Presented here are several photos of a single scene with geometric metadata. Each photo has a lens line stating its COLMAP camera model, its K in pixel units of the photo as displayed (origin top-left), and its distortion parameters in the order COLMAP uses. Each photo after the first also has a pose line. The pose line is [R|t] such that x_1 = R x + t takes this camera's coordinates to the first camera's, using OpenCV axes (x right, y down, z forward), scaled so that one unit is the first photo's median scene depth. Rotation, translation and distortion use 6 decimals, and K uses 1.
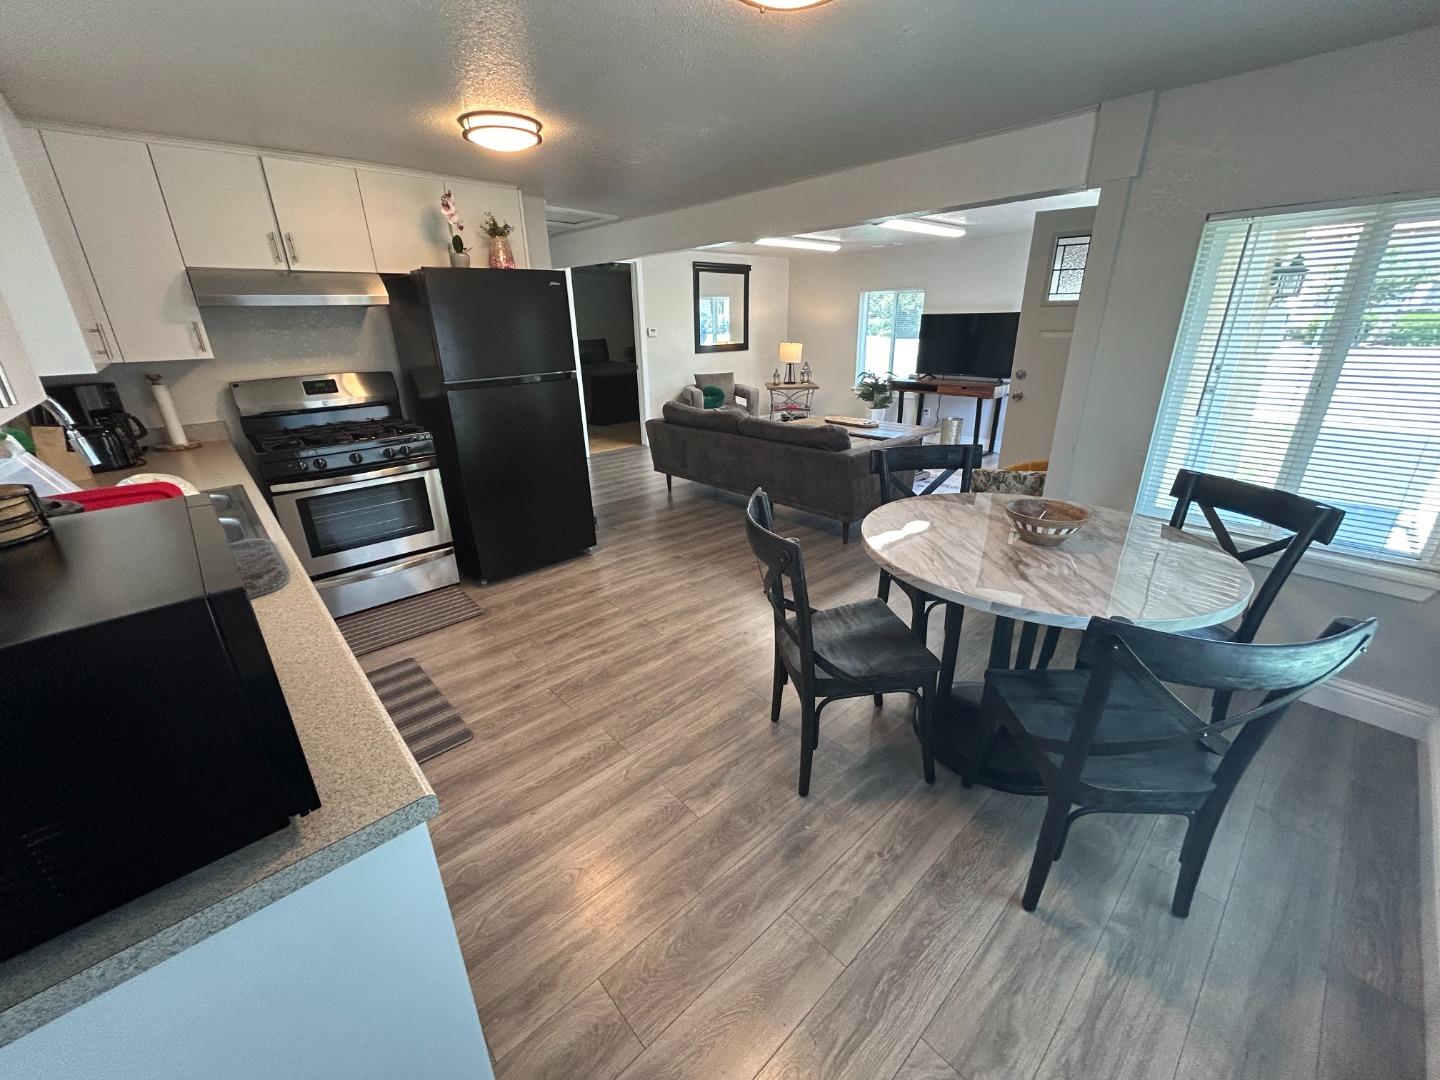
lens RADIAL K [[579.9, 0, 720.0], [0, 579.9, 540.0], [0, 0, 1]] dist [-0.001992, -0.000195]
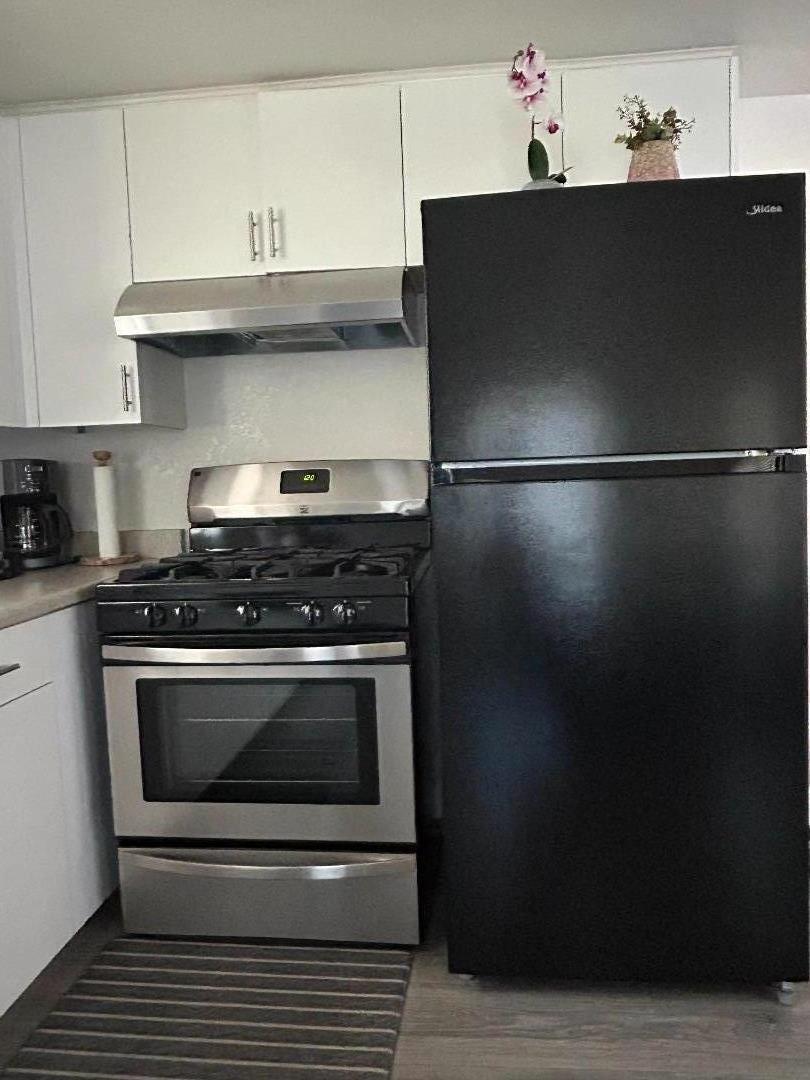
lens RADIAL K [[736.7, 0, 404.5], [0, 736.7, 528.1], [0, 0, 1]] dist [0.003557, 0.000985]
pose [[0.659367, 0.053262, -0.749932, -0.089520], [-0.250190, 0.956180, -0.152066, -0.140683], [0.708971, 0.287893, 0.643800, 0.636831]]
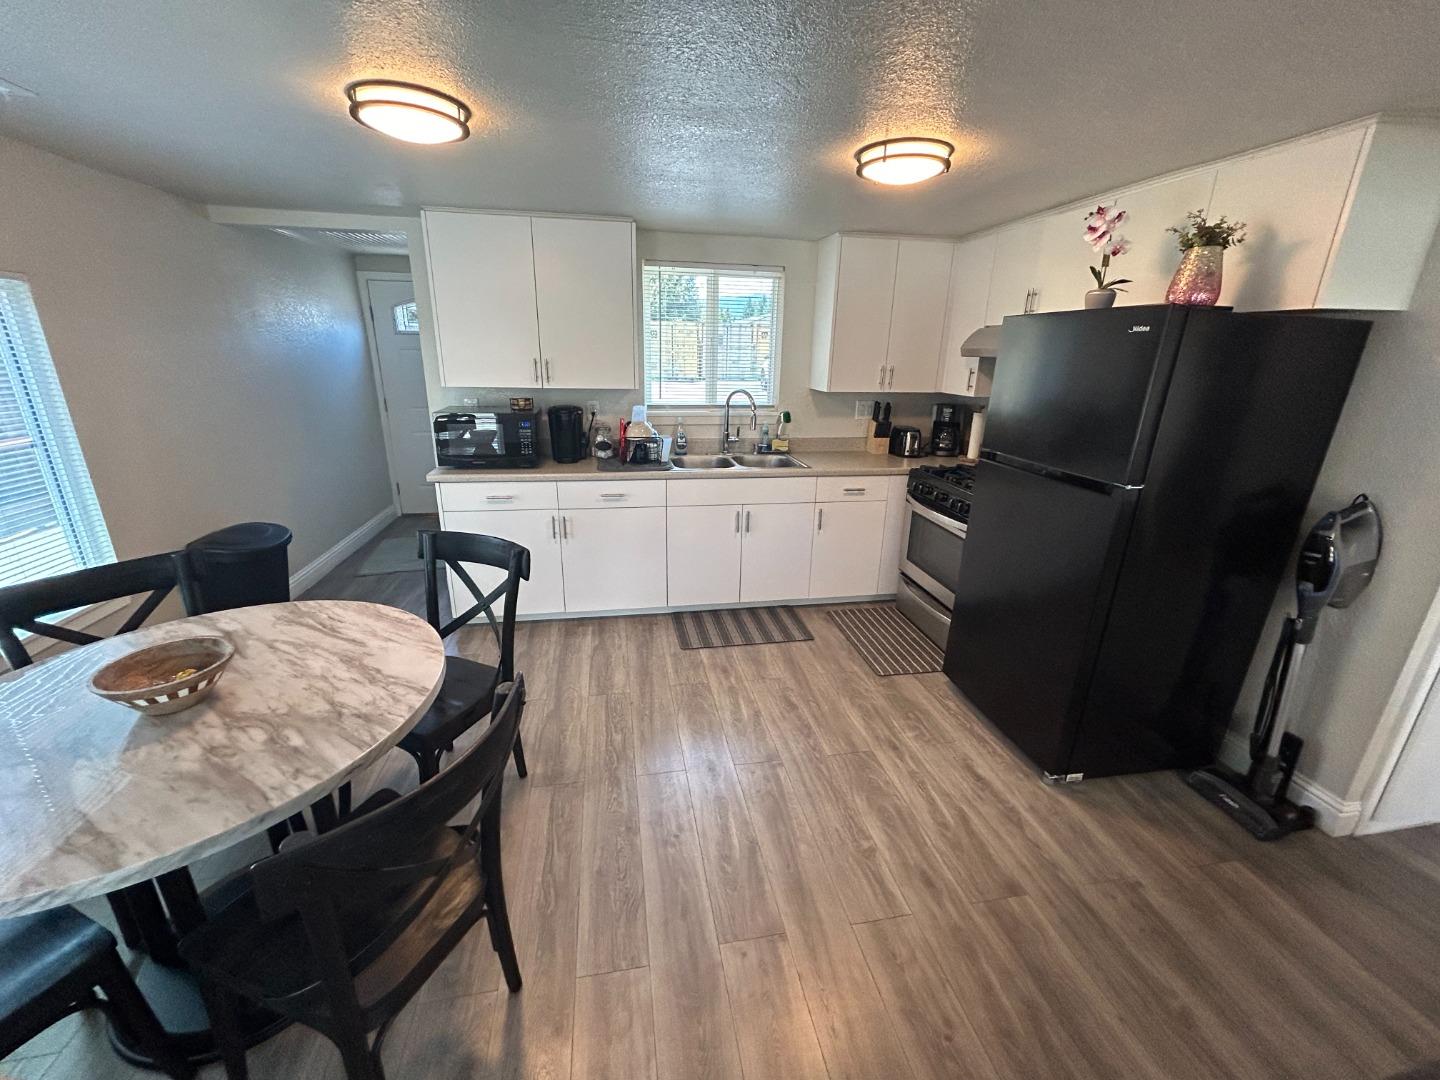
lens RADIAL K [[579.9, 0, 720.0], [0, 579.9, 540.0], [0, 0, 1]] dist [-0.001992, -0.000195]
pose [[-0.531172, 0.272137, -0.802370, 0.438629], [-0.315487, 0.815384, 0.485404, -0.439863], [0.786336, 0.510971, -0.347253, 1.021792]]
